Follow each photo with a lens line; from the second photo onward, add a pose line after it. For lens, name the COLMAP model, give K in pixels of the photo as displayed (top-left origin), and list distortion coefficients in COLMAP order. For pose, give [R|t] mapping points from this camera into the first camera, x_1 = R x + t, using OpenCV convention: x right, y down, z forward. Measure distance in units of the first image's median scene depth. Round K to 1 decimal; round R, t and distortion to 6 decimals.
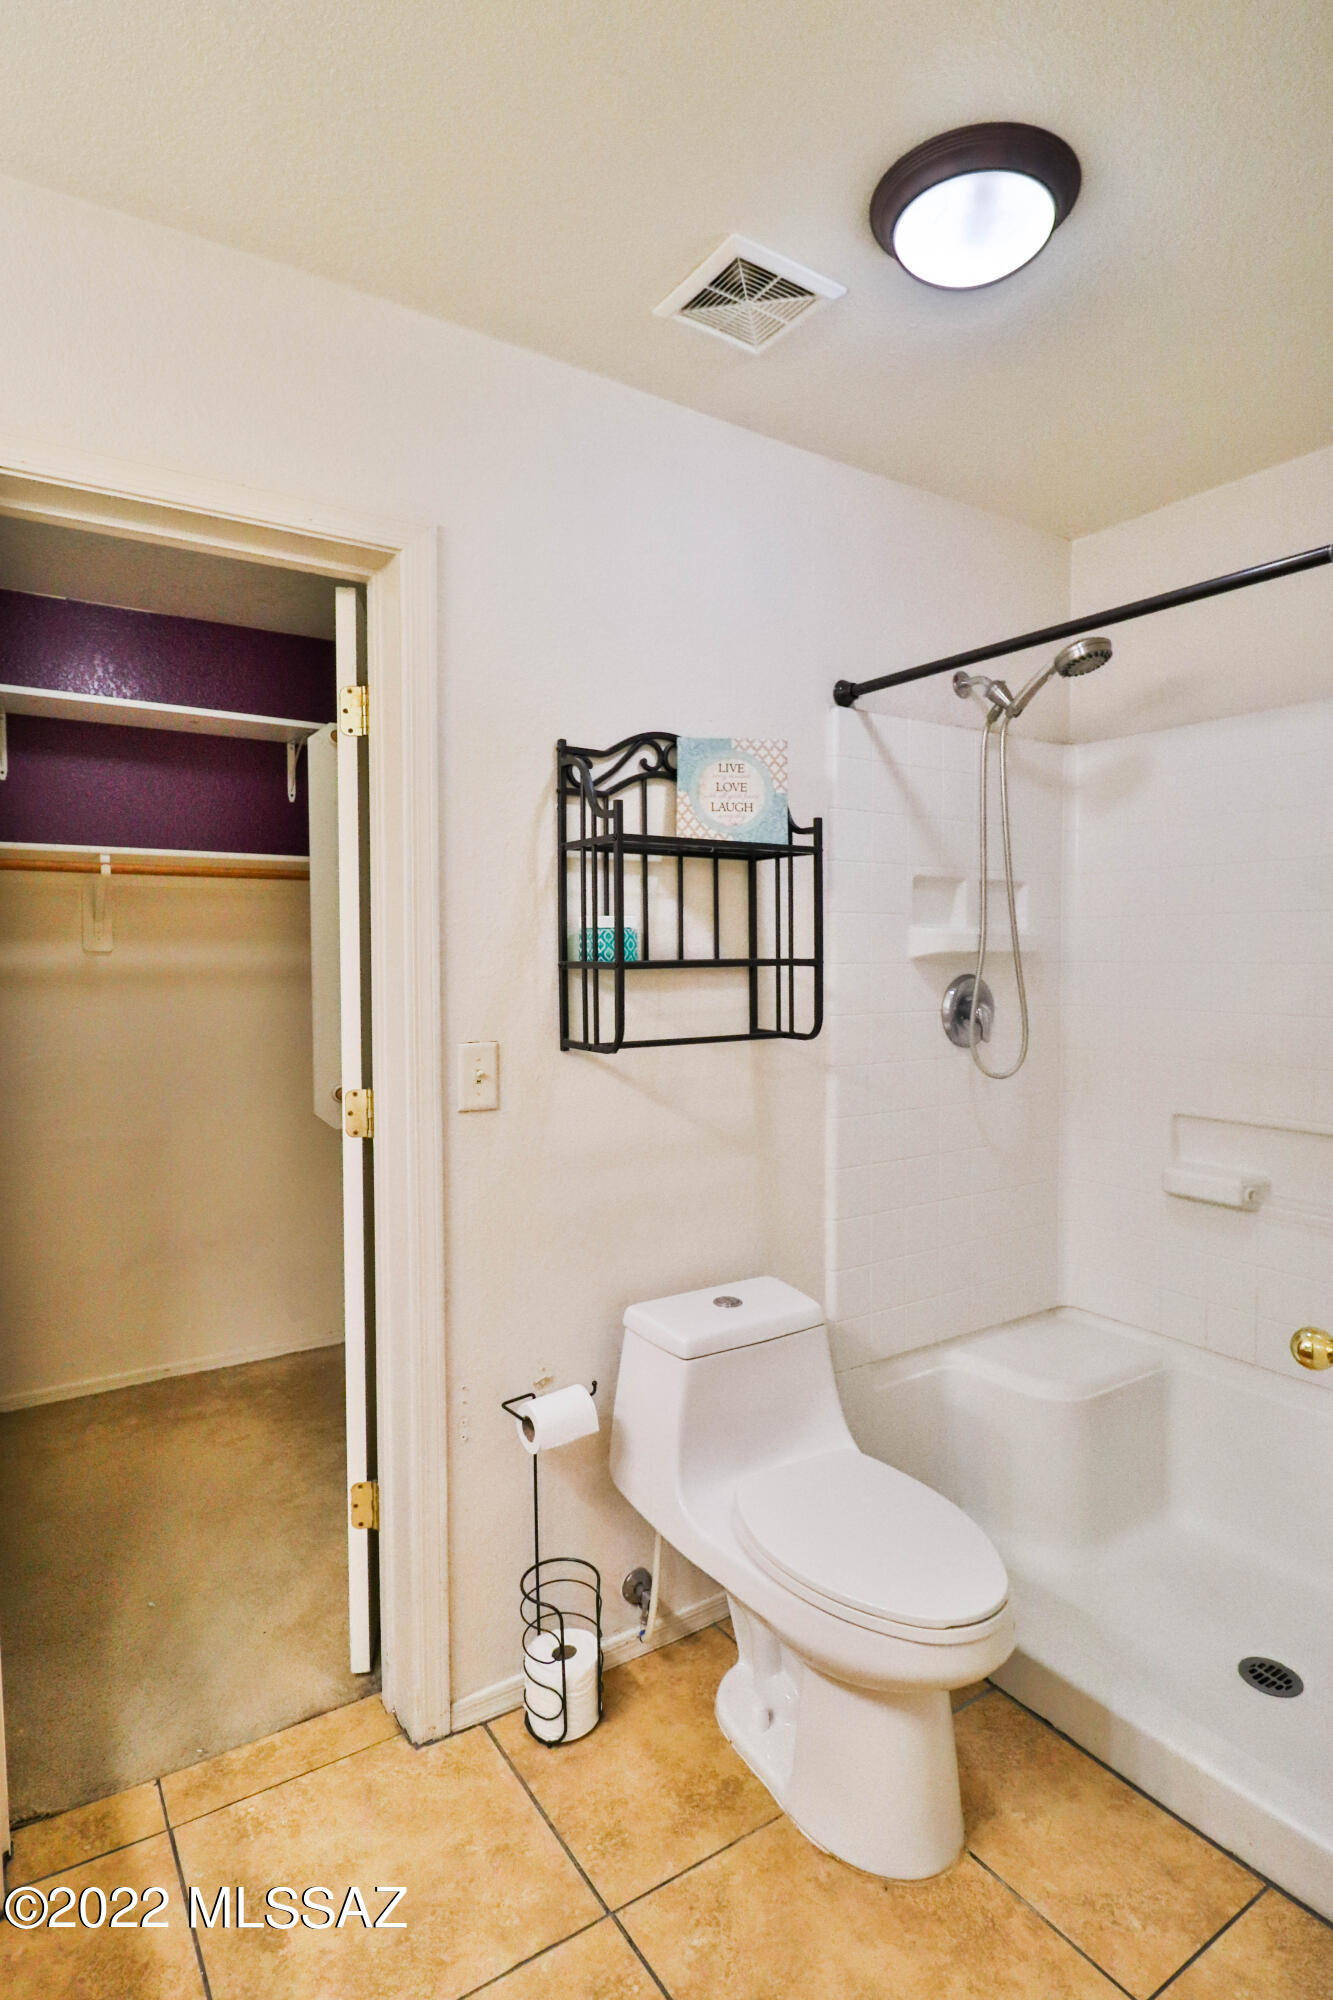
lens RADIAL K [[1030.5, 0, 666.5], [0, 1030.5, 1000.0], [0, 0, 1]] dist [0.000727, -0.015348]
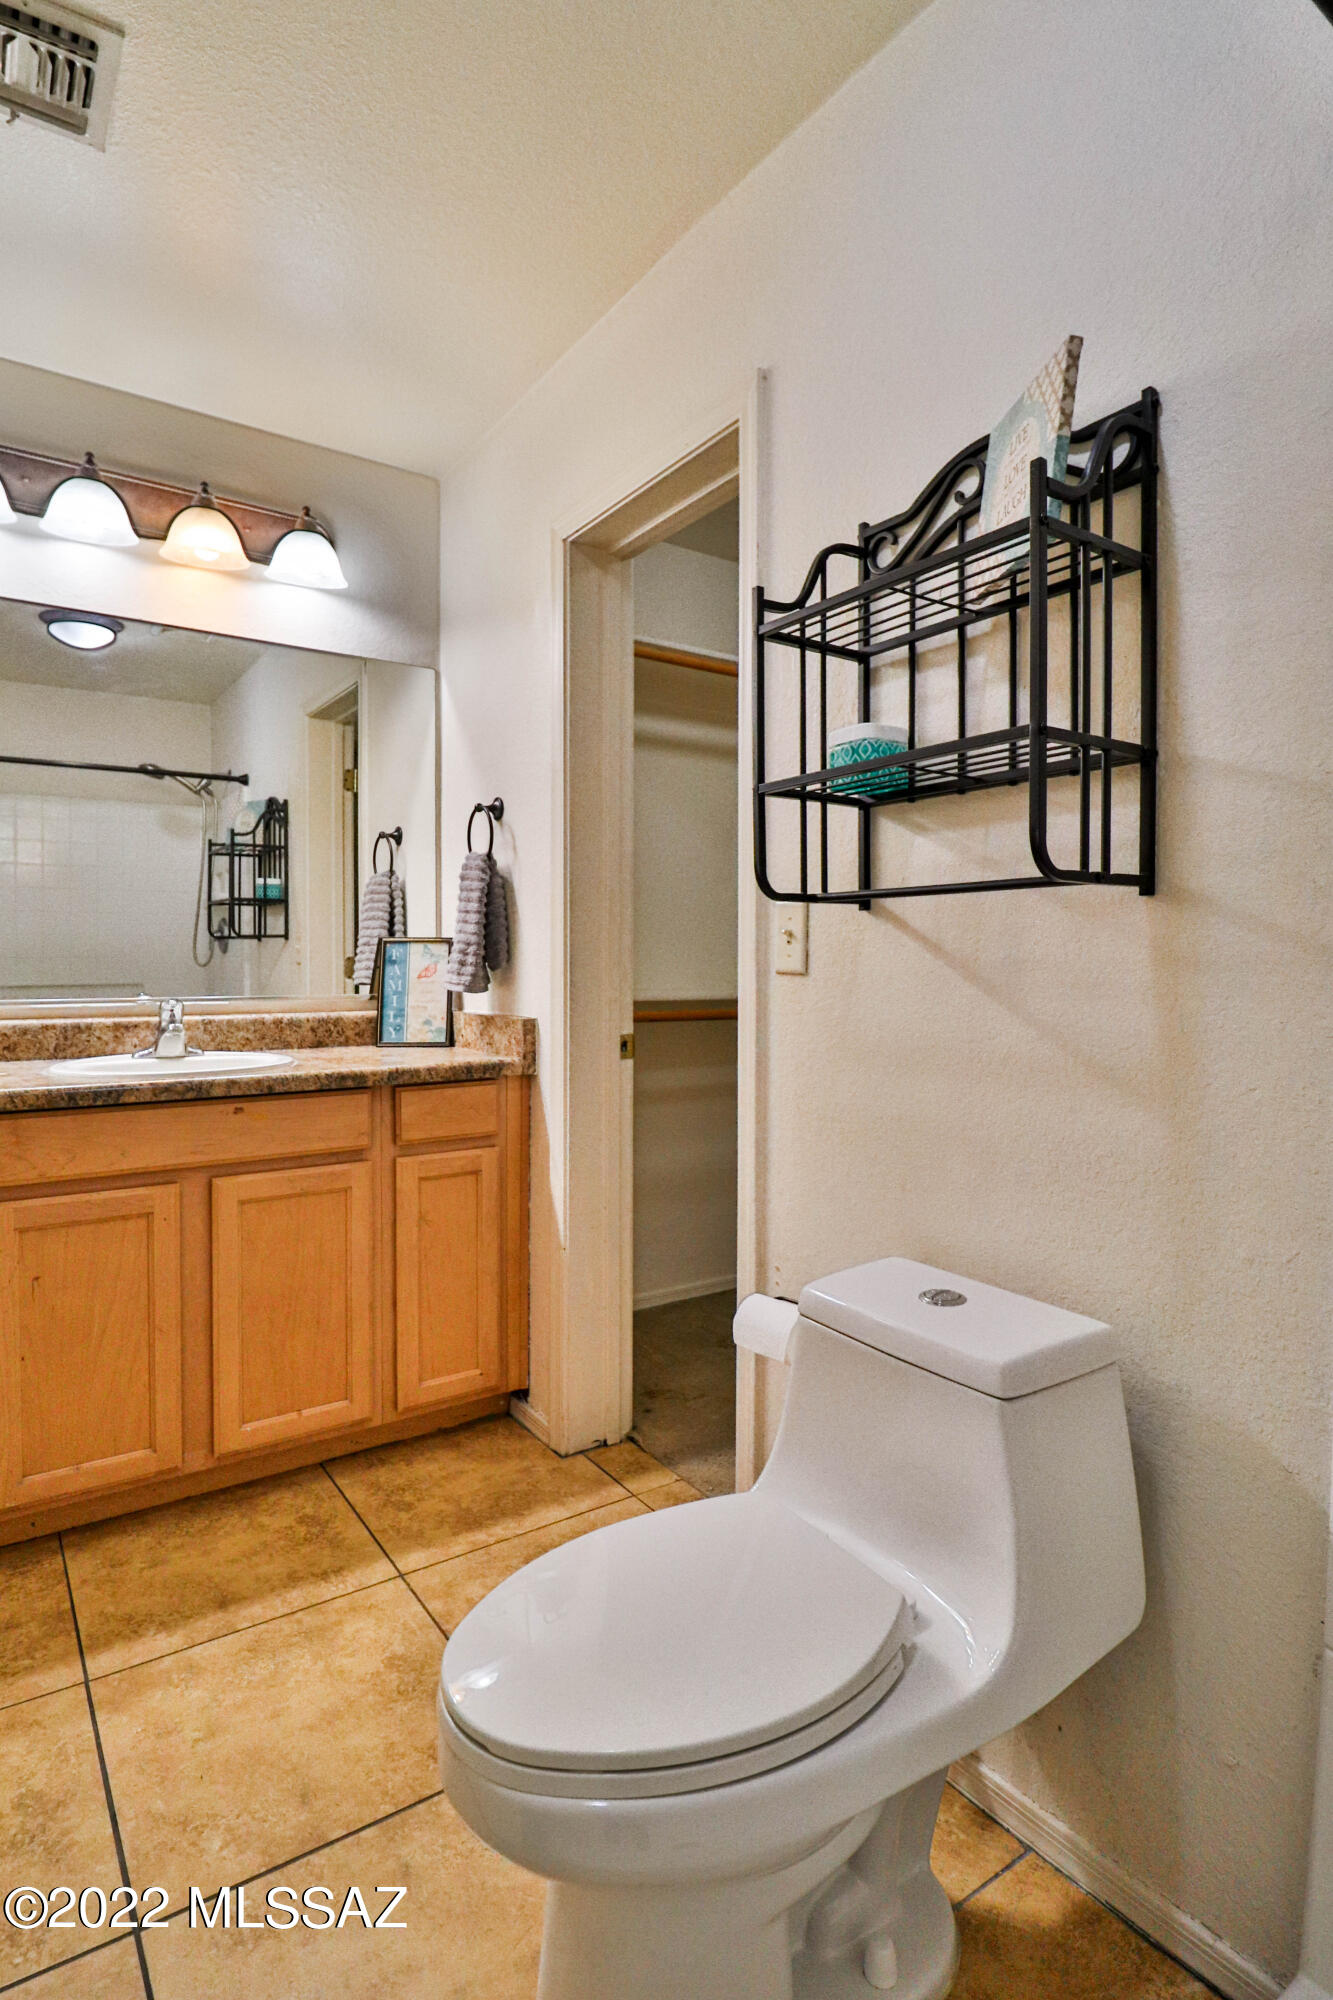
lens RADIAL K [[1030.5, 0, 666.5], [0, 1030.5, 1000.0], [0, 0, 1]] dist [0.000727, -0.015348]
pose [[0.022290, 0.040770, -0.998920, 0.703330], [-0.048111, 0.998054, 0.039661, 0.093797], [0.998593, 0.047175, 0.024208, 0.823899]]
